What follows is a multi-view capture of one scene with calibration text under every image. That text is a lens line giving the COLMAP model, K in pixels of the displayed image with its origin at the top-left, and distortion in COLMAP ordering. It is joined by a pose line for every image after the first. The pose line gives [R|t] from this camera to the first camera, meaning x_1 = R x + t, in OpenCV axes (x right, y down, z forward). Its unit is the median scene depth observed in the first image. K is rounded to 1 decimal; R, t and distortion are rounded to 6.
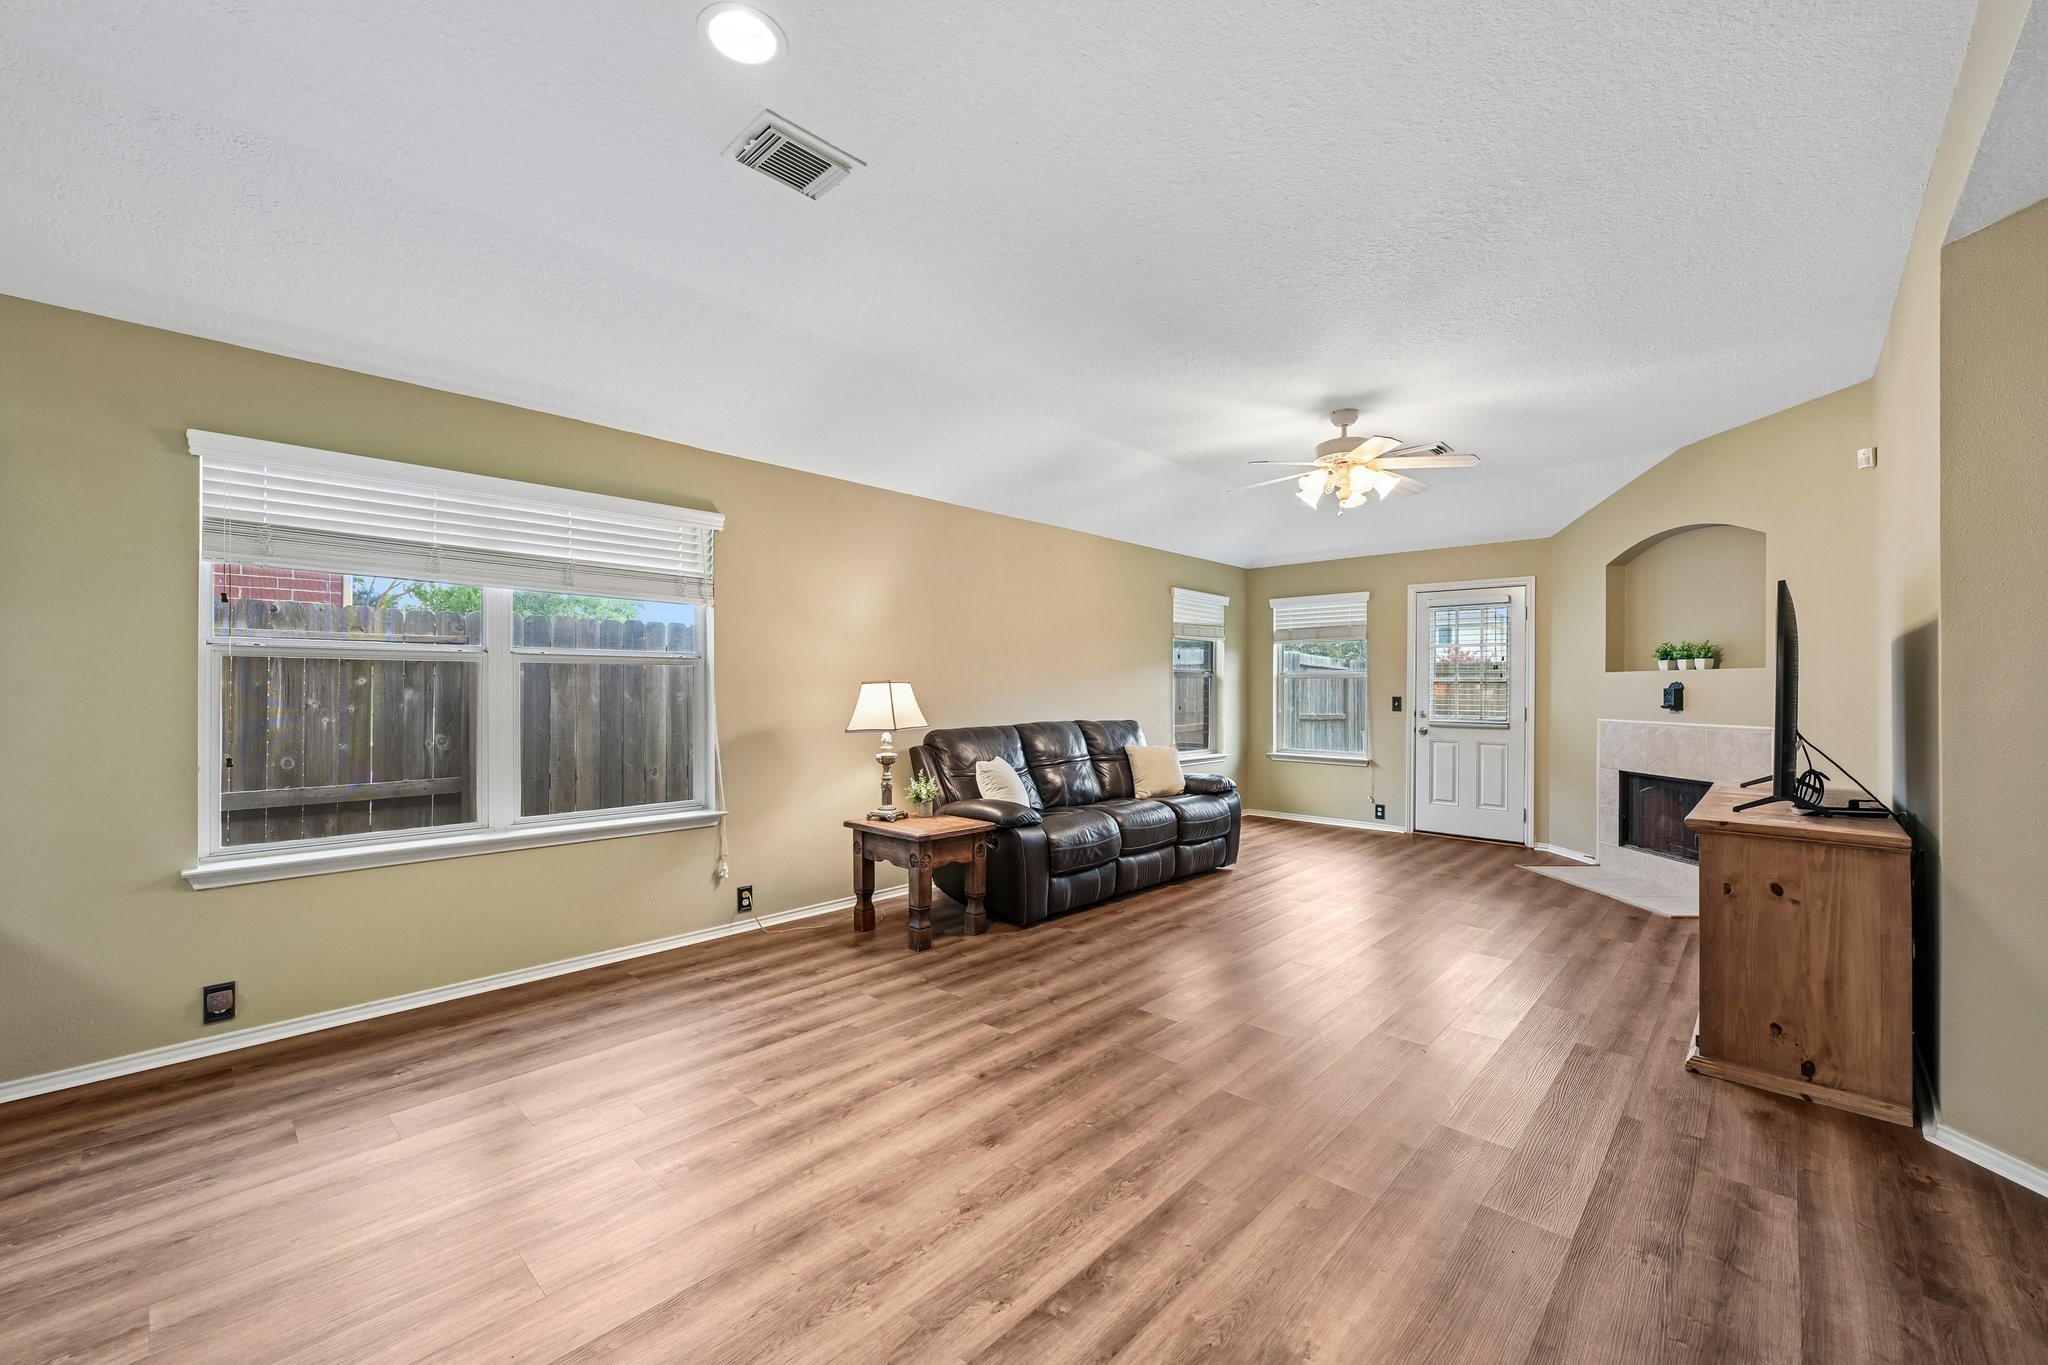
lens RADIAL K [[812.9, 0, 1023.8], [0, 812.9, 690.1], [0, 0, 1]] dist [-0.001271, 0.000333]
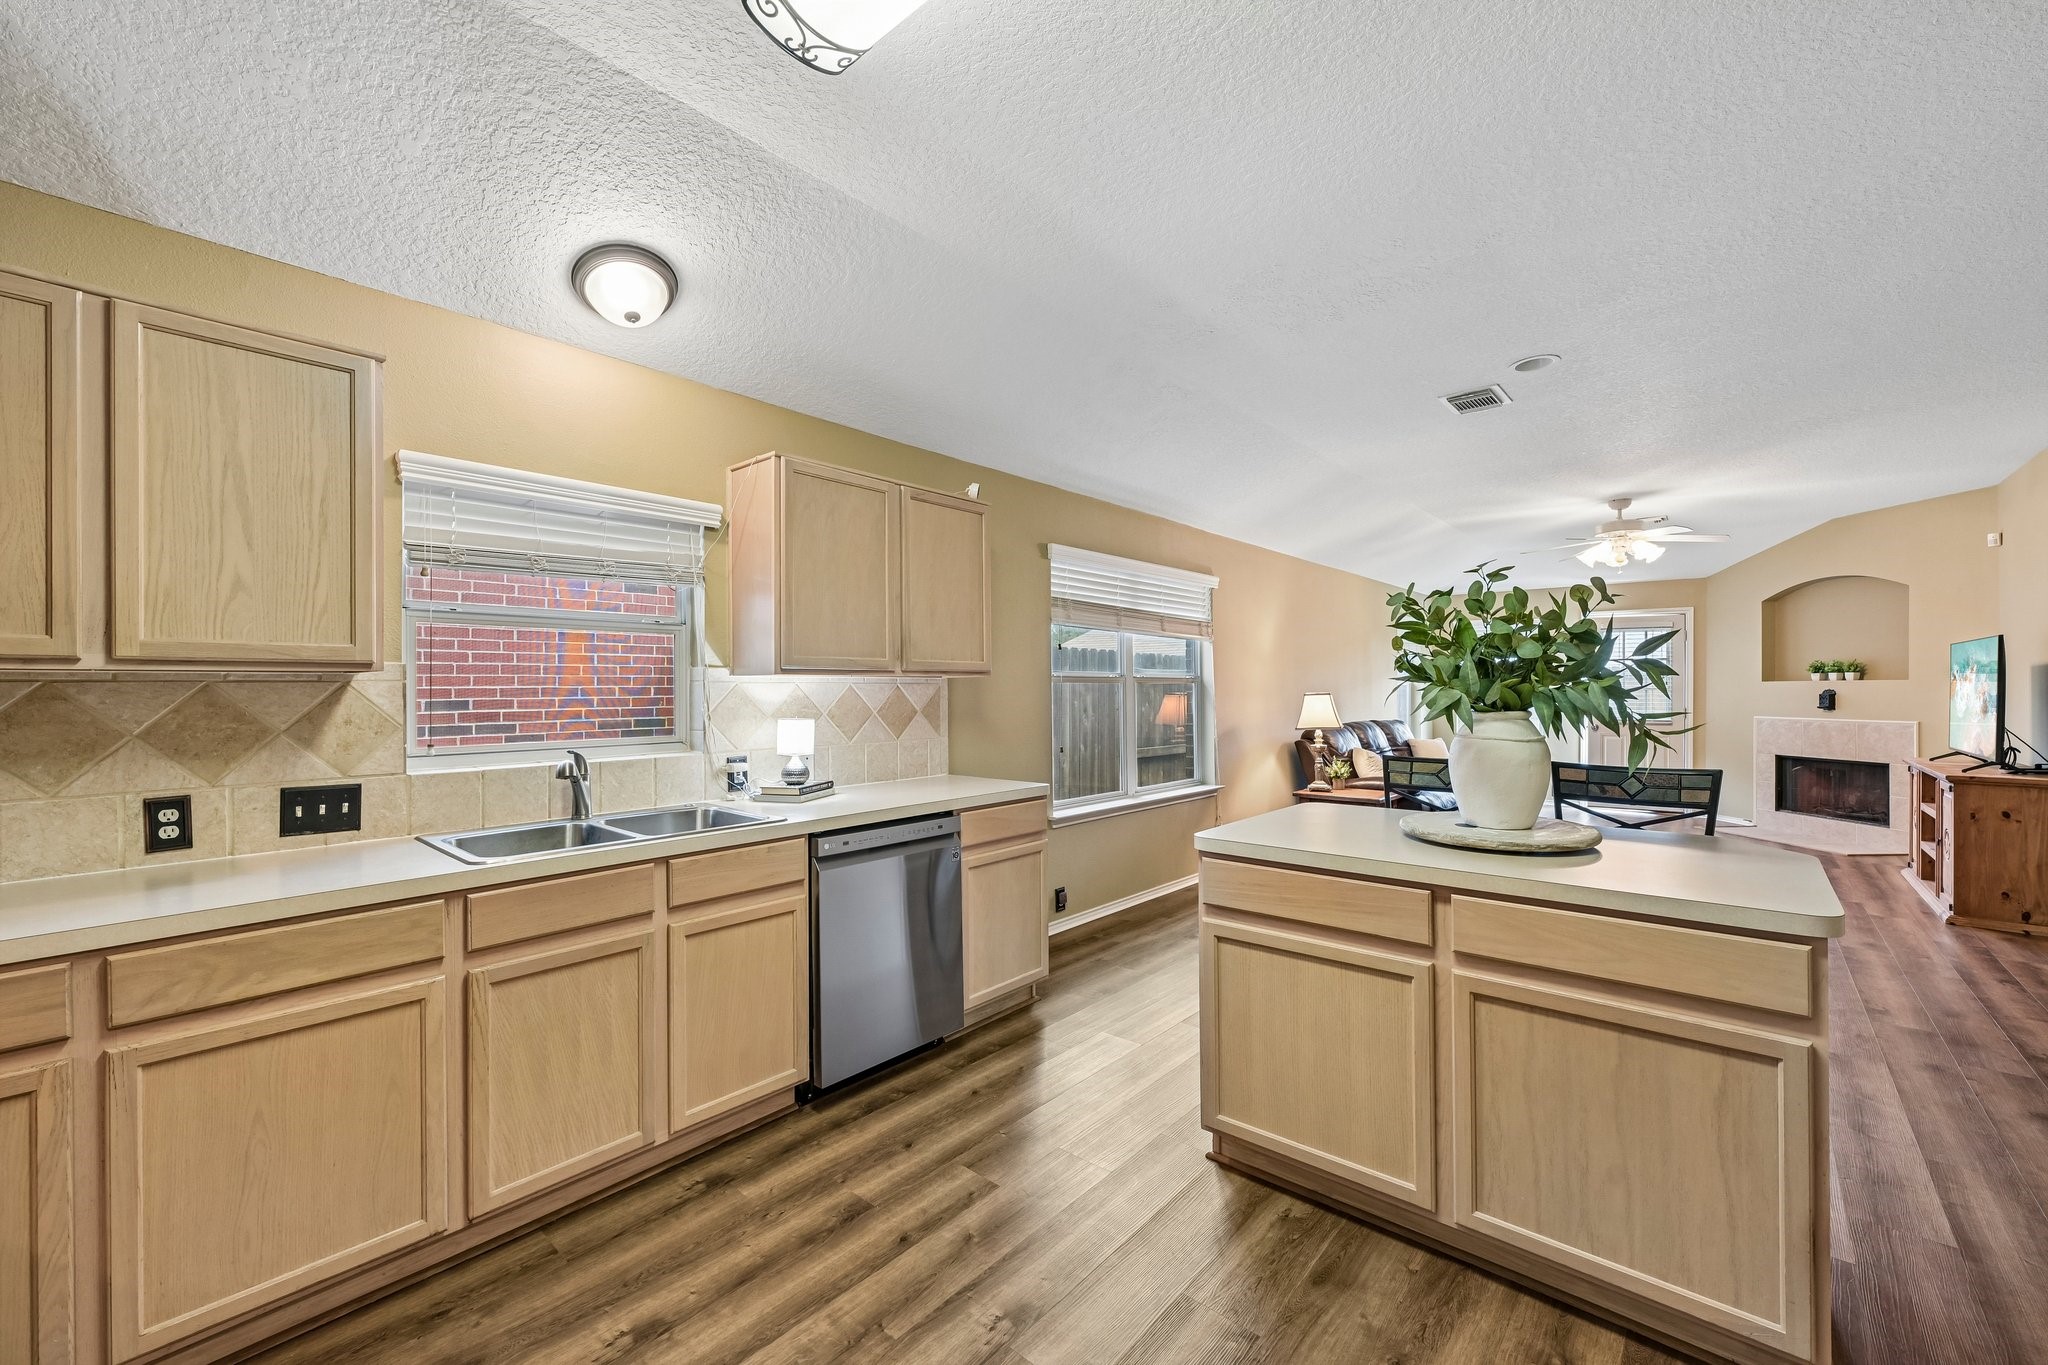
lens RADIAL K [[809.9, 0, 1023.8], [0, 809.9, 687.0], [0, 0, 1]] dist [-0.001198, 0.000036]
pose [[0.999509, -0.005035, 0.030928, -0.736396], [0.005184, 0.999975, -0.004730, -0.017826], [-0.030903, 0.004888, 0.999510, -0.398063]]
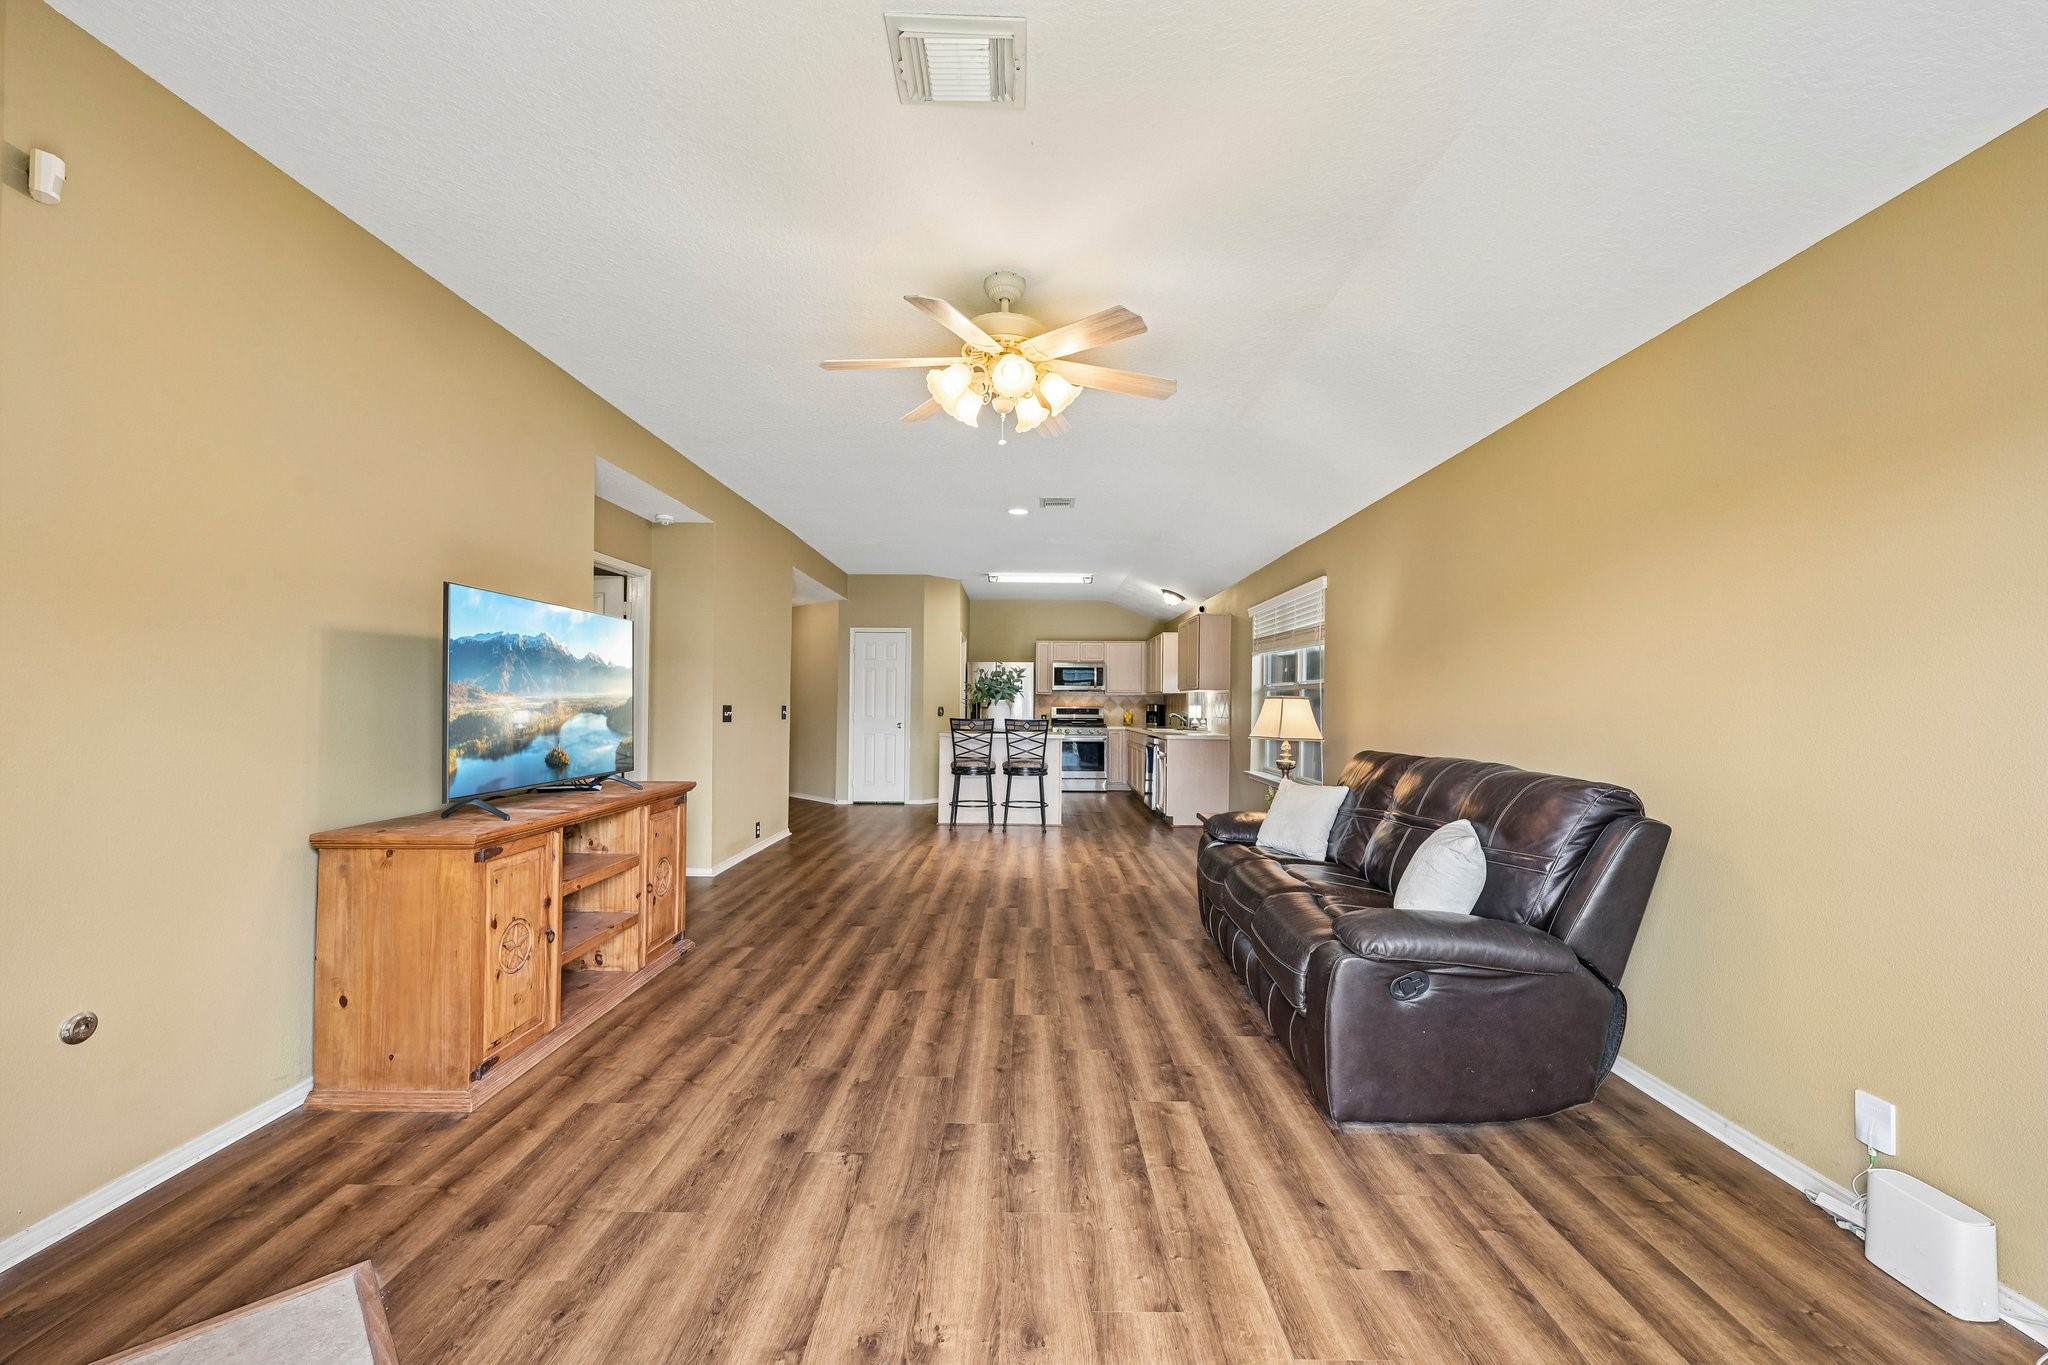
lens RADIAL K [[809.9, 0, 1023.8], [0, 809.9, 687.0], [0, 0, 1]] dist [-0.001198, 0.000036]
pose [[-0.734387, -0.022043, -0.678373, 0.890191], [-0.012969, 0.999746, -0.018446, 0.001171], [0.678607, -0.004748, -0.734487, 1.610774]]
